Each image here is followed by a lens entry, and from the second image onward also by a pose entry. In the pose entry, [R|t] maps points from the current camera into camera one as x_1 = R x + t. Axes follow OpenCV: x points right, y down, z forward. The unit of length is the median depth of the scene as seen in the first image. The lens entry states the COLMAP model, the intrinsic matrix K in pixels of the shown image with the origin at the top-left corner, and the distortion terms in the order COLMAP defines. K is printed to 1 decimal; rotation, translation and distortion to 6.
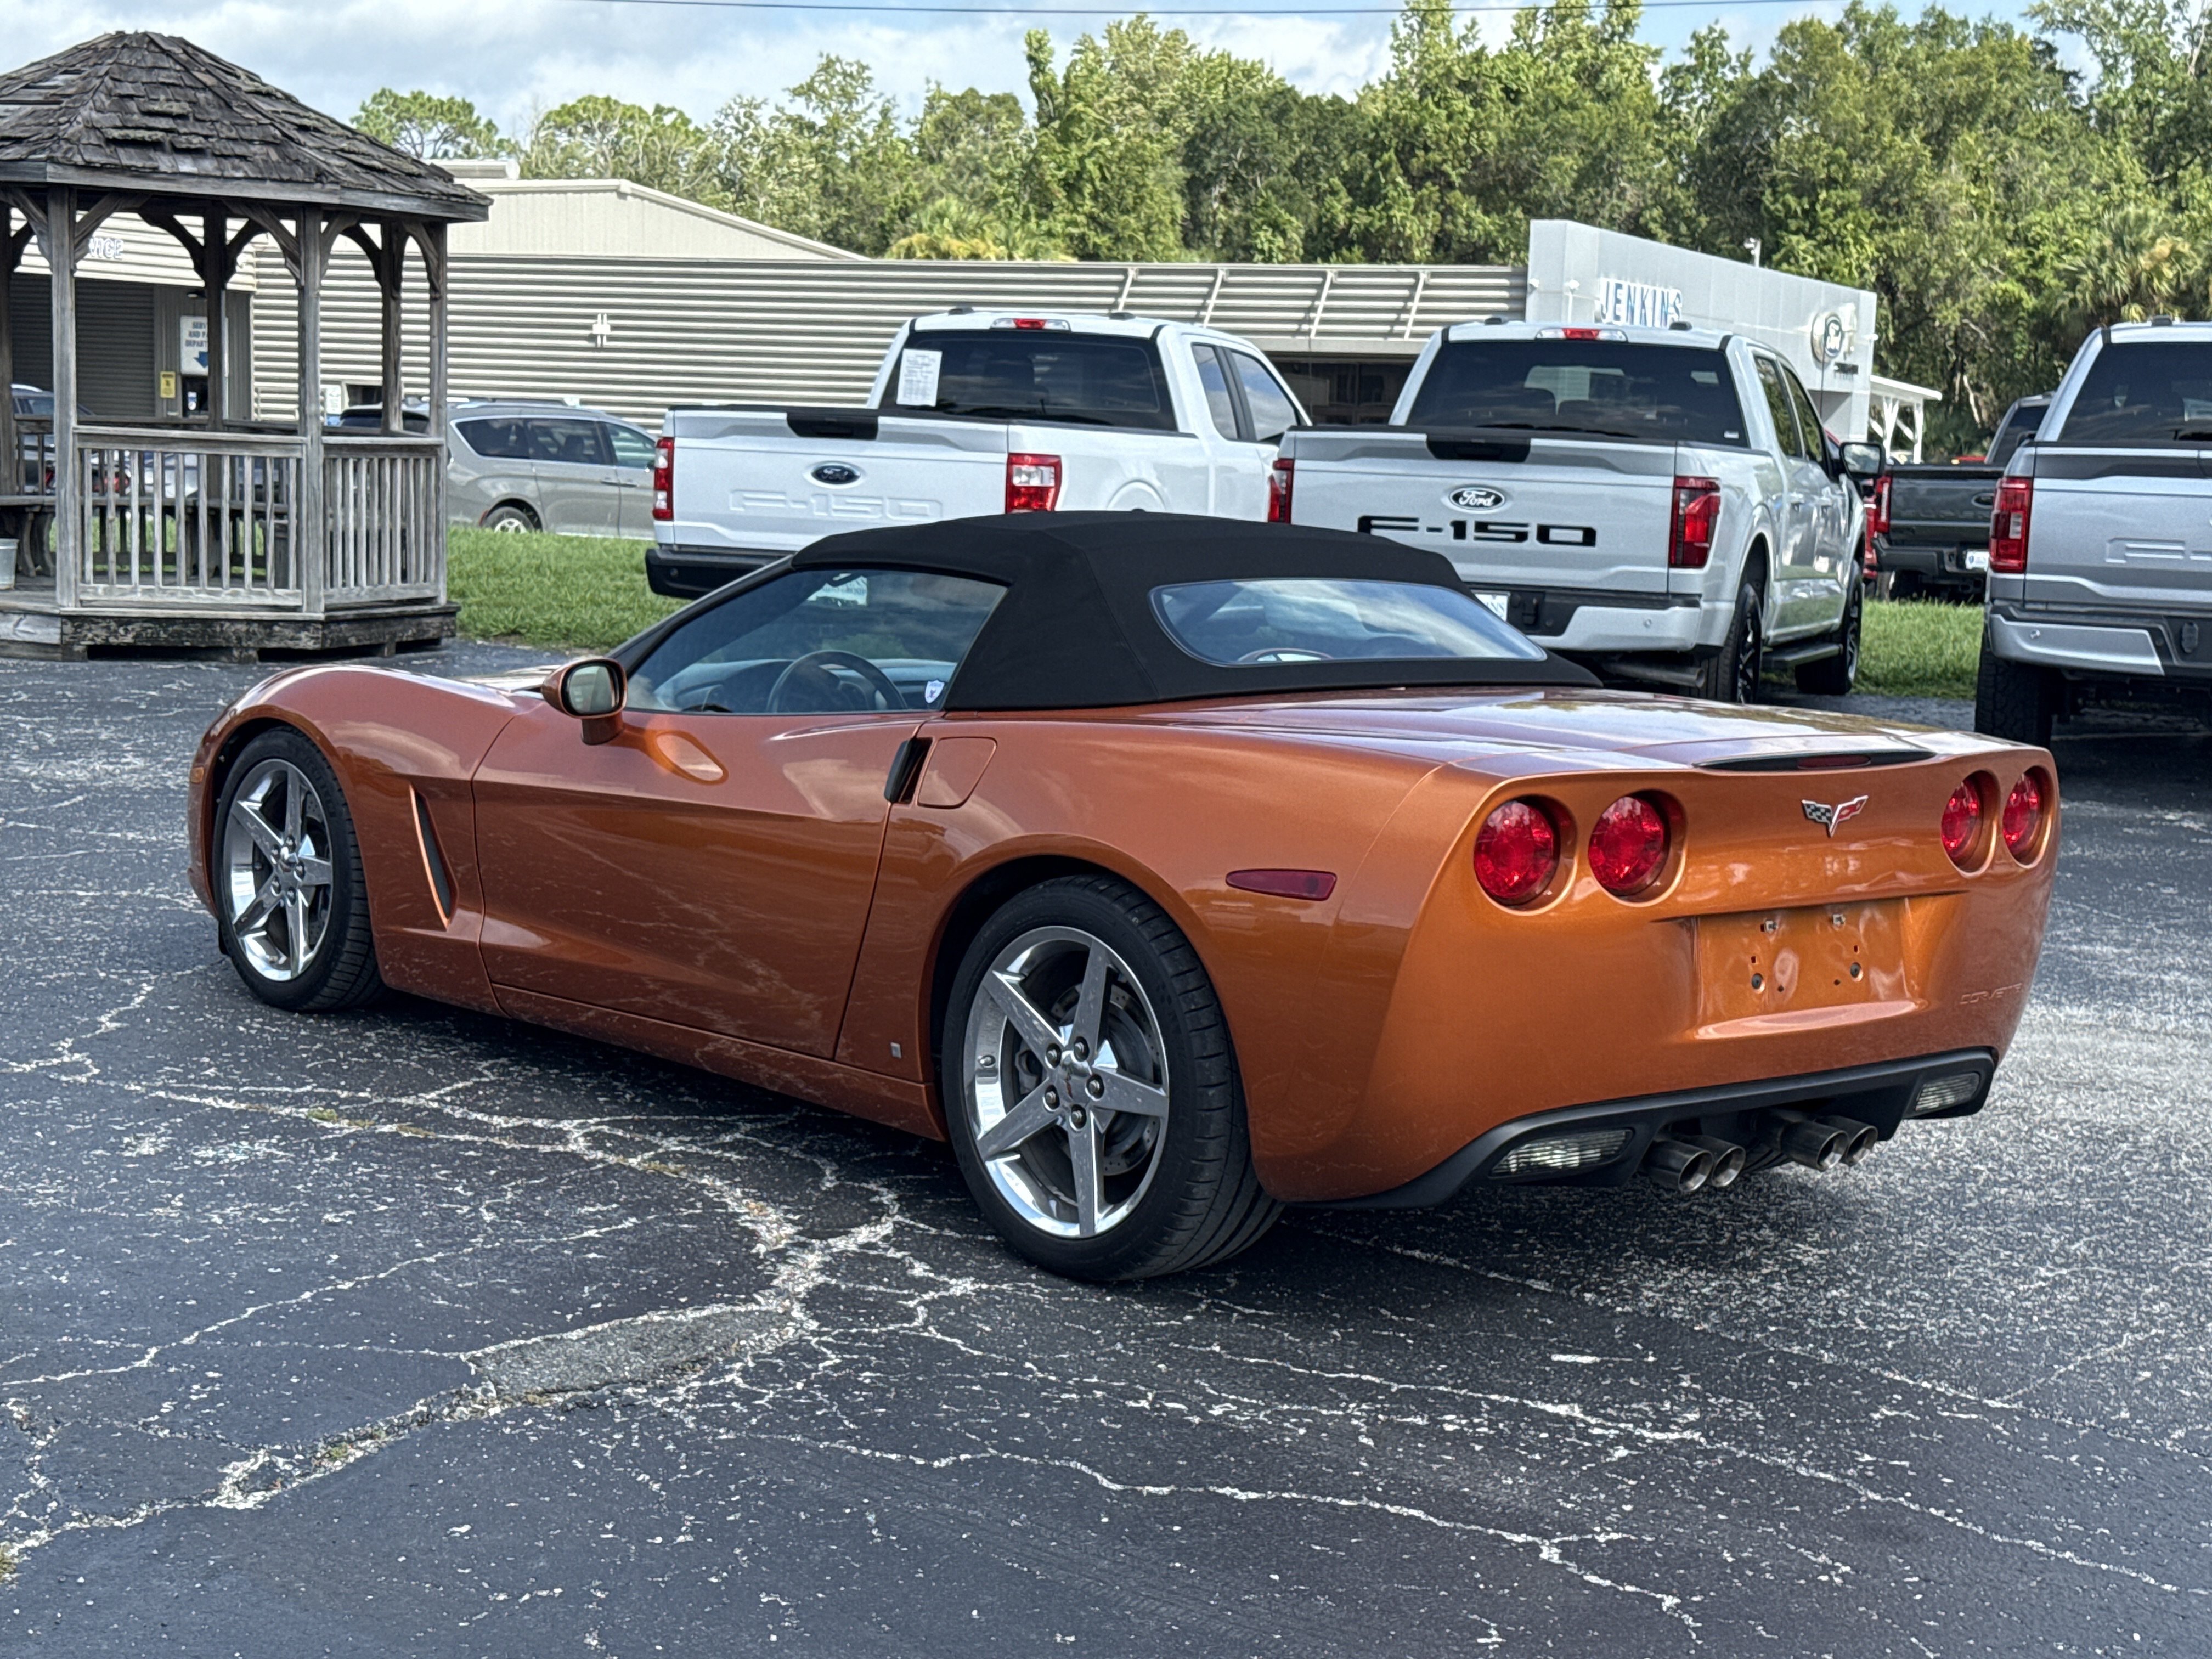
lens RADIAL K [[3384.2, 0, 1106.0], [0, 3384.2, 829.5], [0, 0, 1]] dist [0.161772, -0.314356]
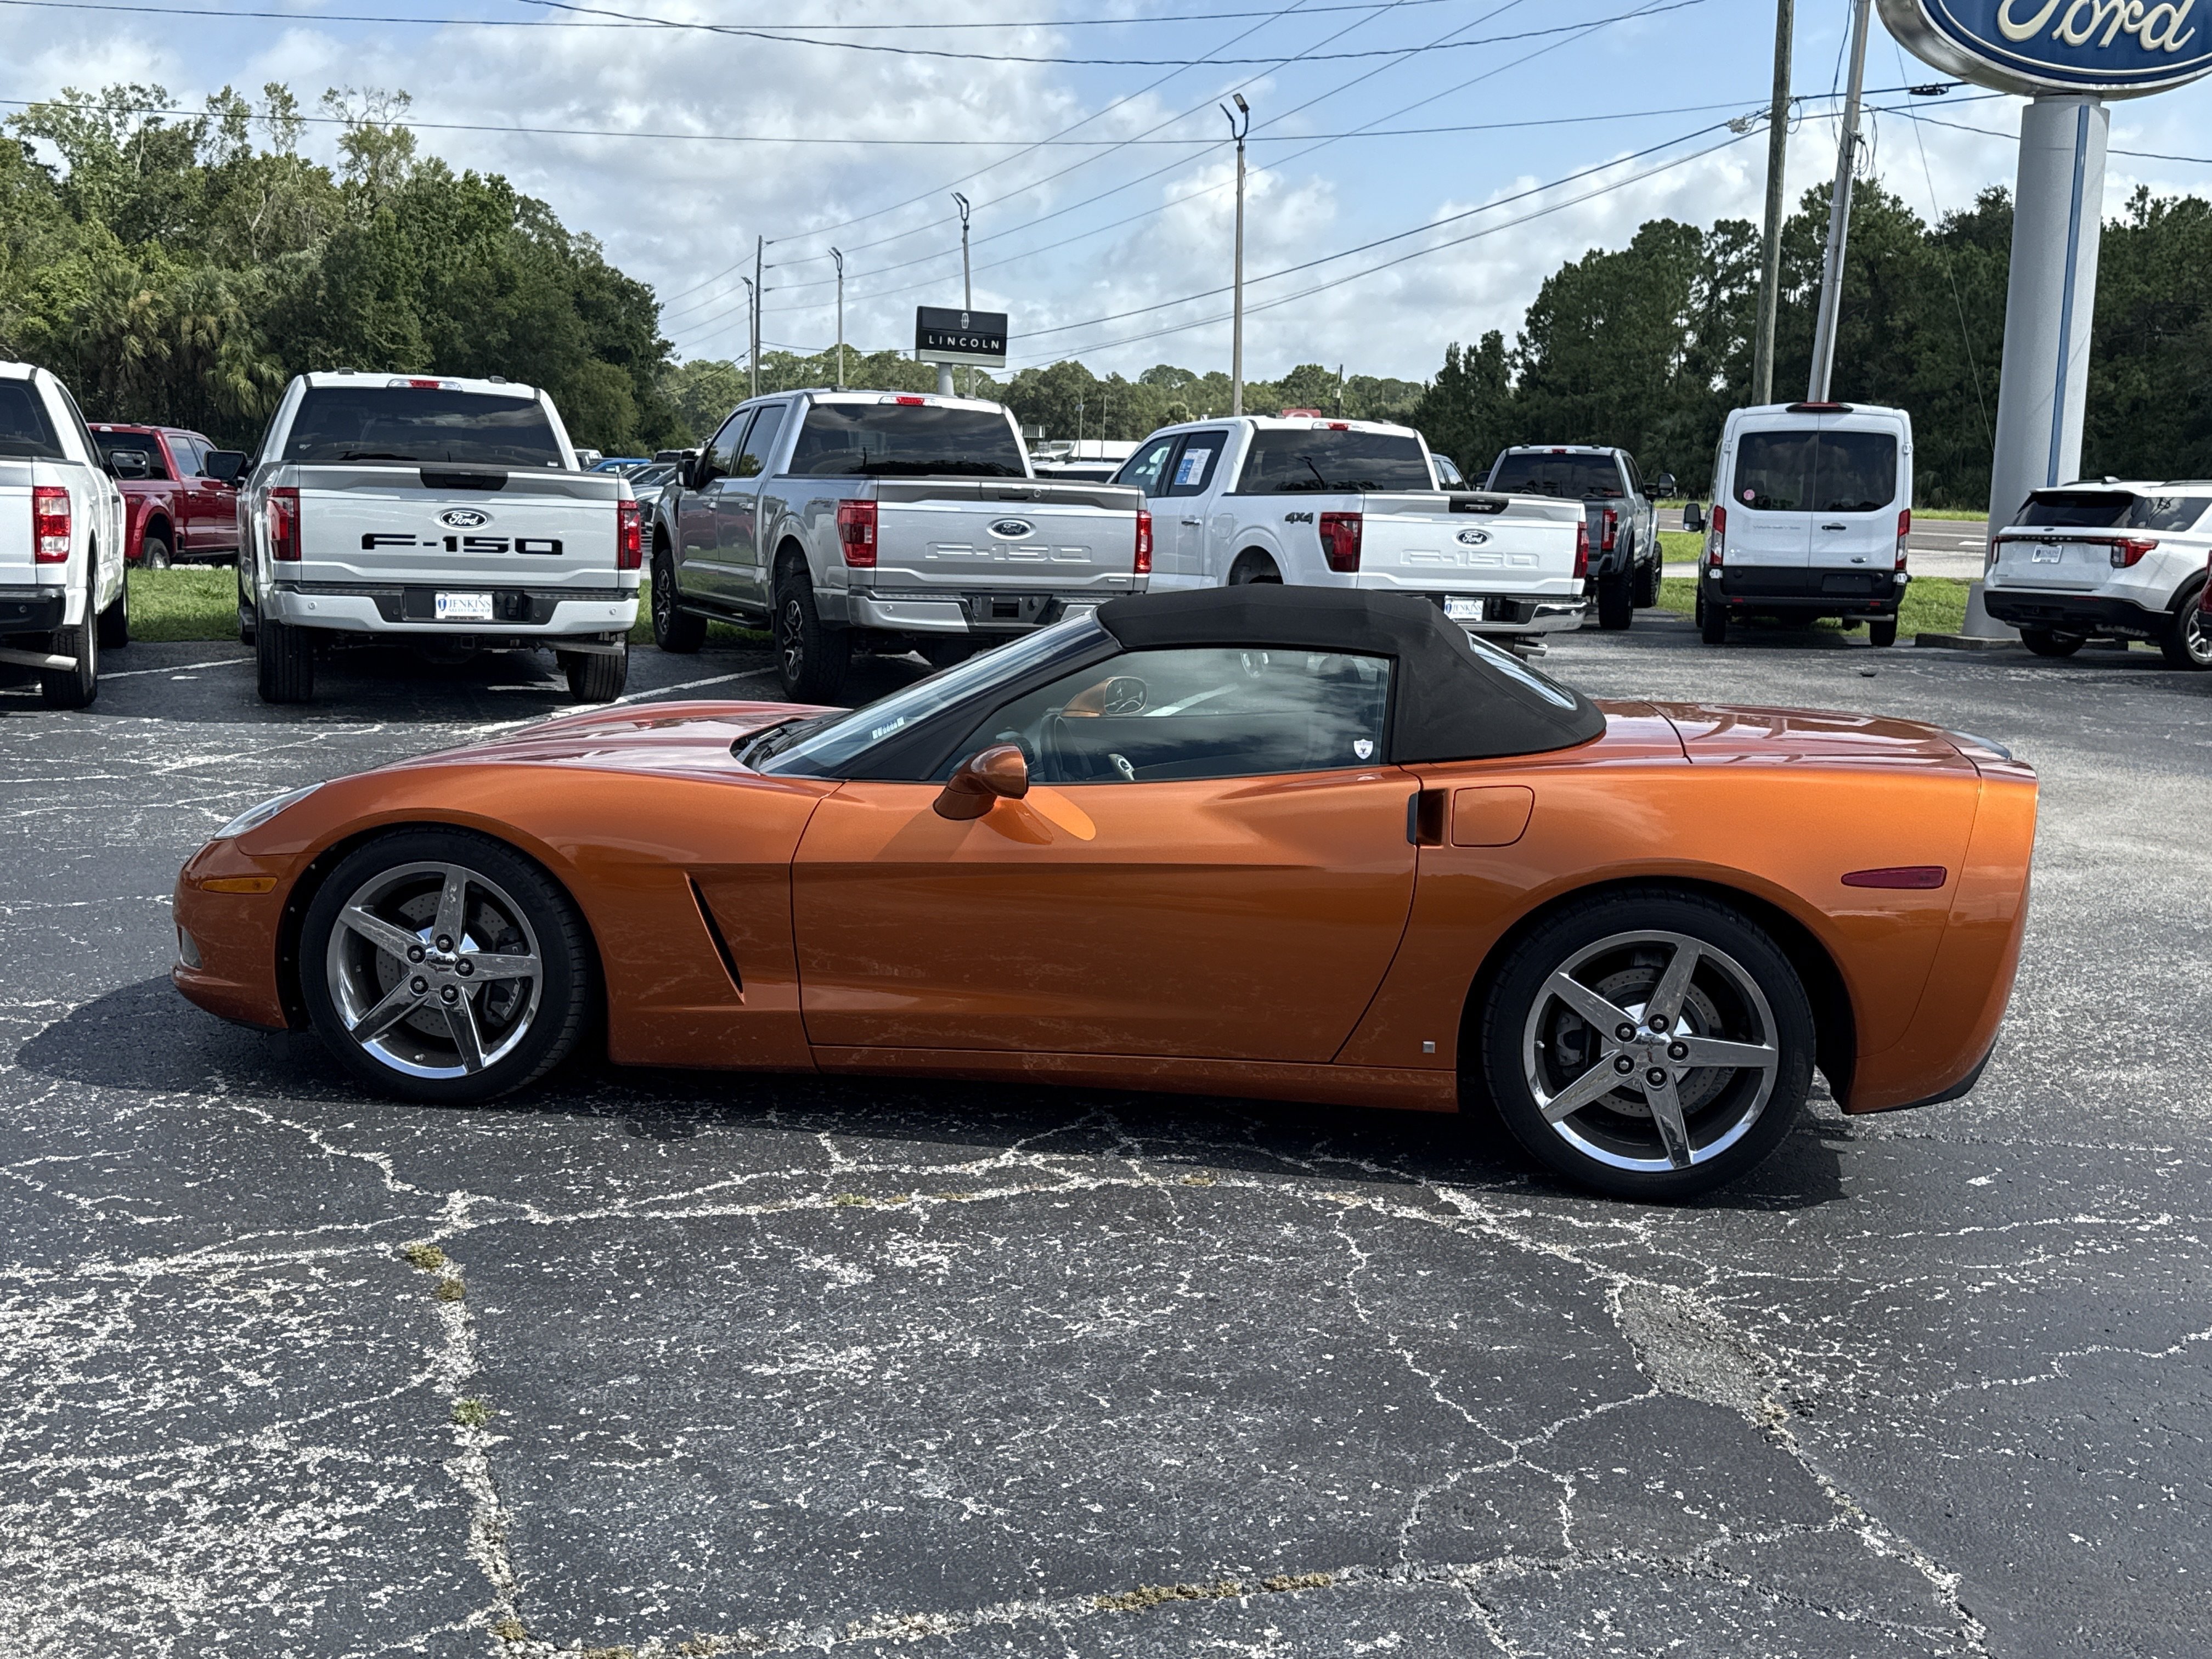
lens RADIAL K [[2248.8, 0, 1106.0], [0, 2248.8, 829.5], [0, 0, 1]] dist [0.184113, -0.403130]
pose [[0.753342, -0.116468, 0.647233, -0.243473], [0.077510, 0.993058, 0.088481, -0.034107], [-0.653045, -0.016489, 0.757139, 0.168929]]
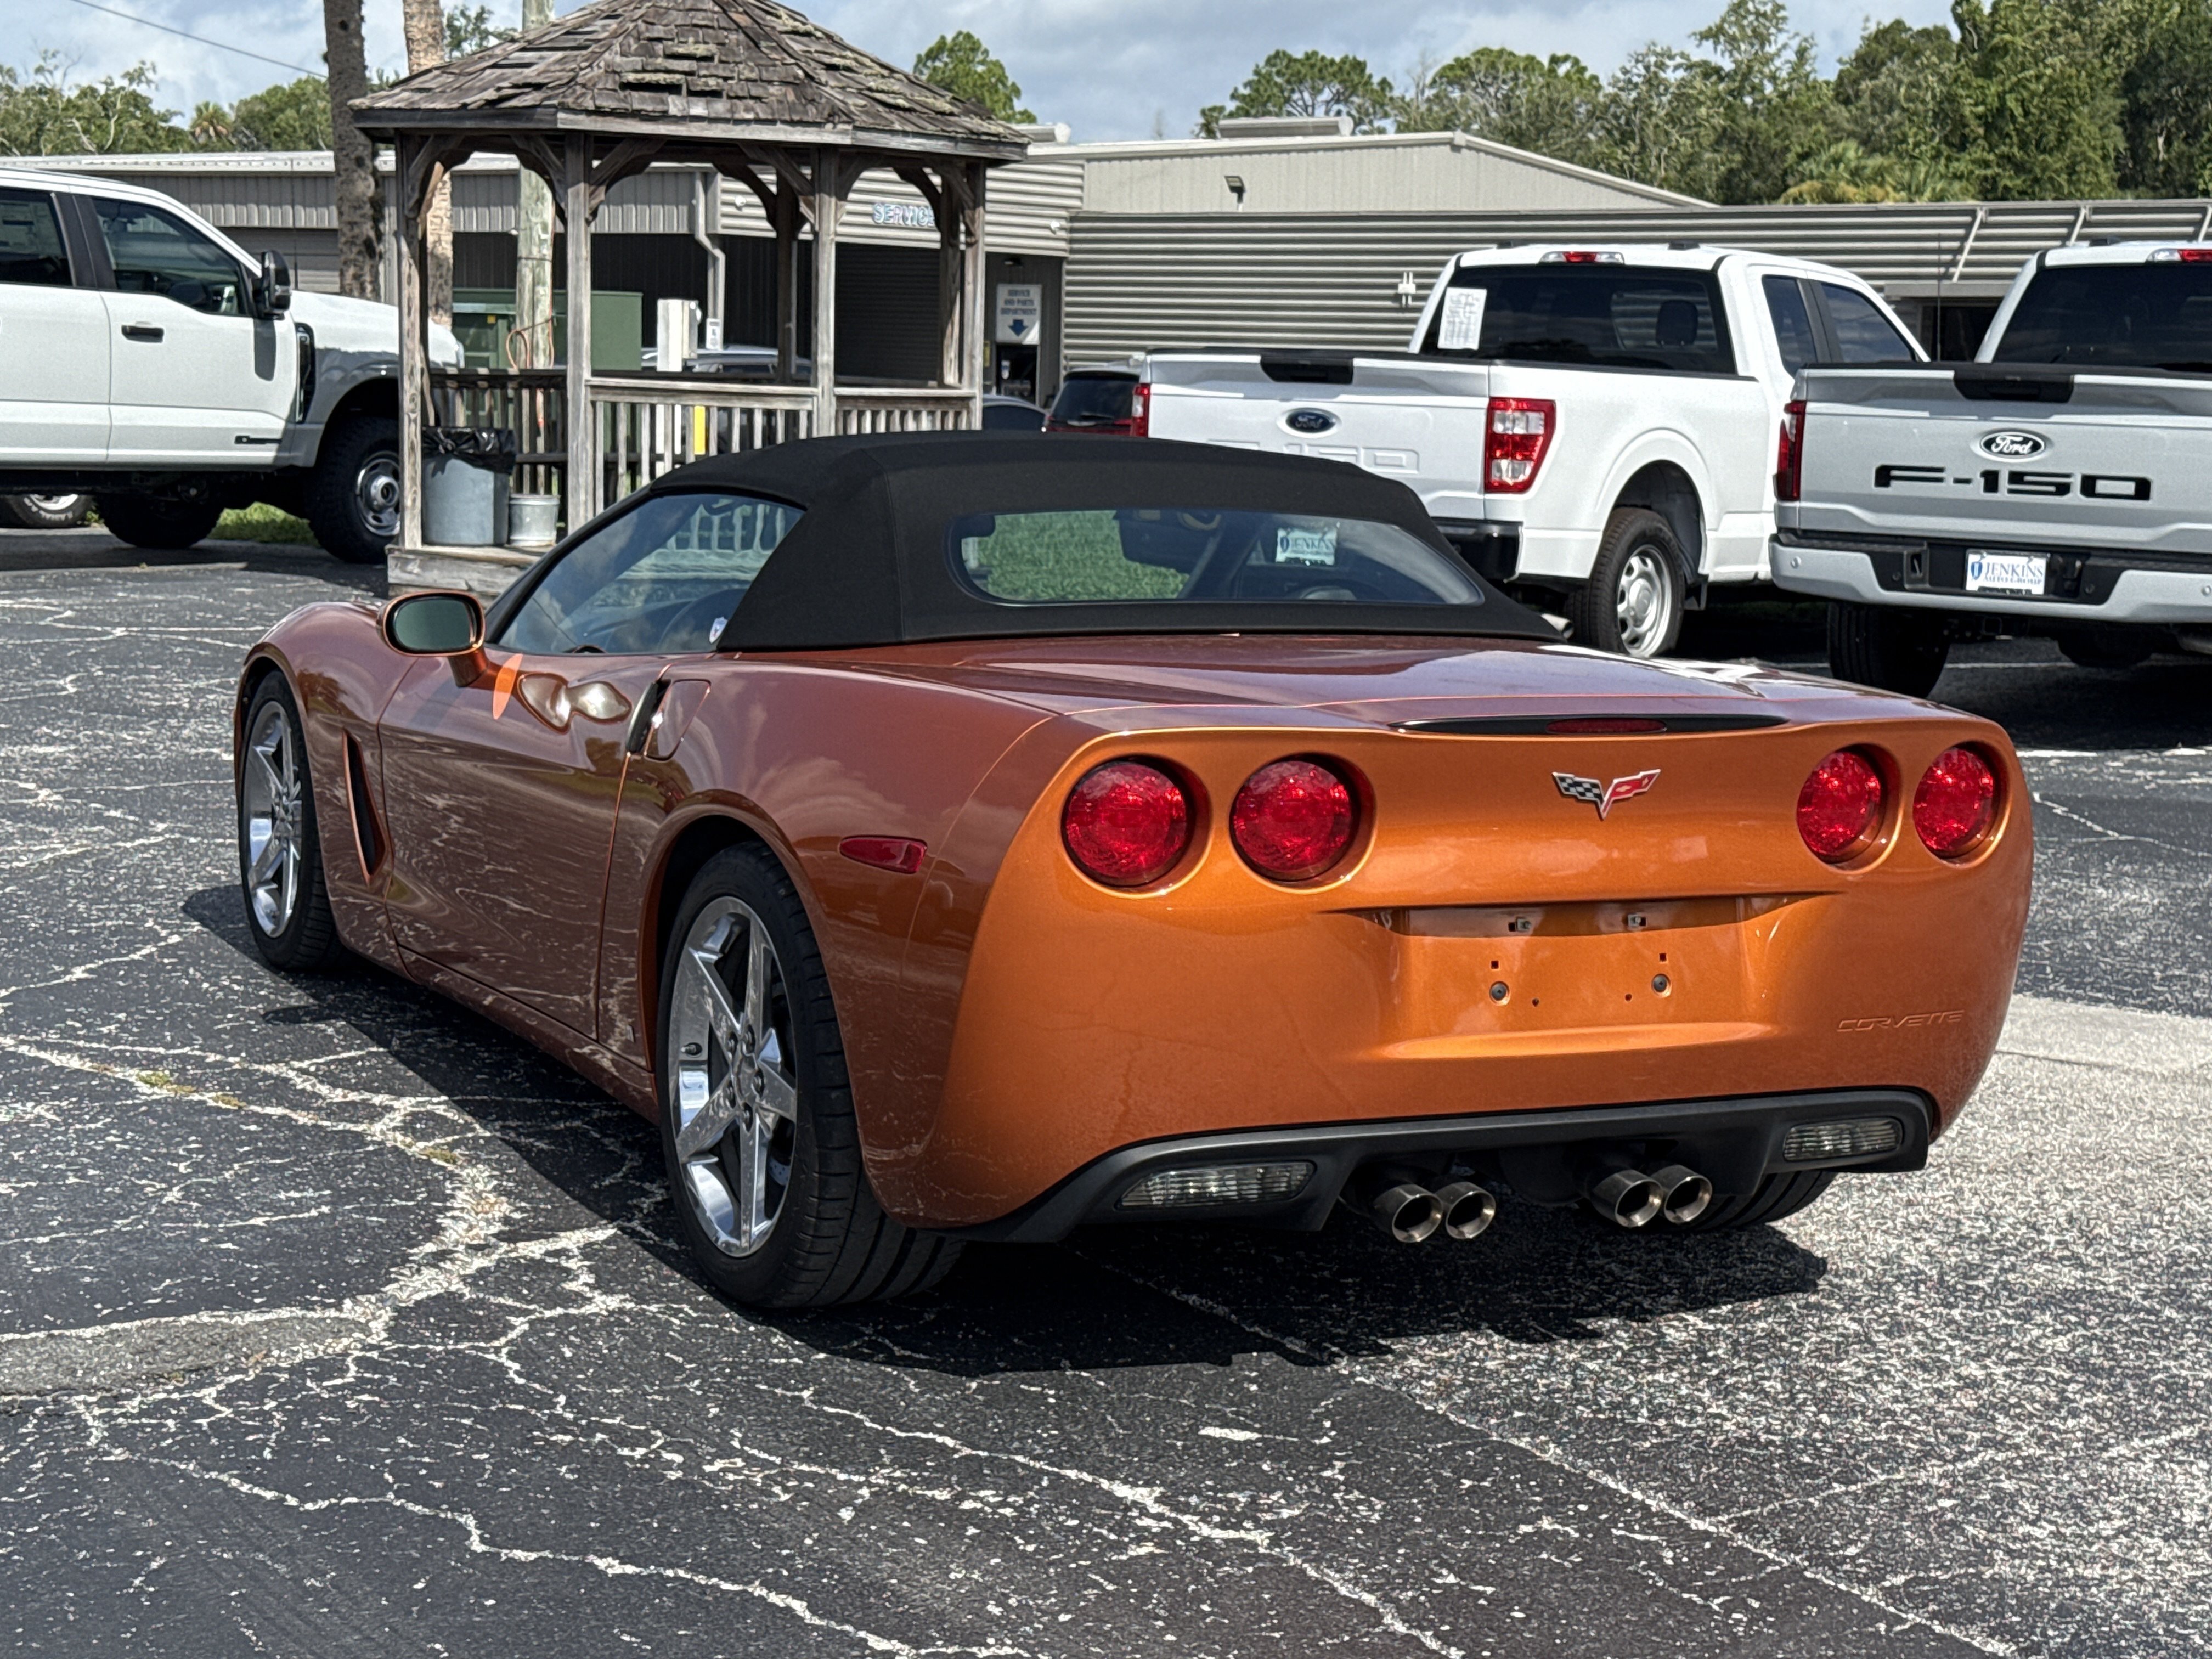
lens RADIAL K [[3557.0, 0, 1106.0], [0, 3557.0, 829.5], [0, 0, 1]] dist [0.144981, -0.096374]
pose [[0.966612, 0.028417, -0.254664, 0.107333], [-0.027692, 0.999596, 0.006432, 0.000912], [0.254744, 0.000835, 0.967008, 0.048276]]
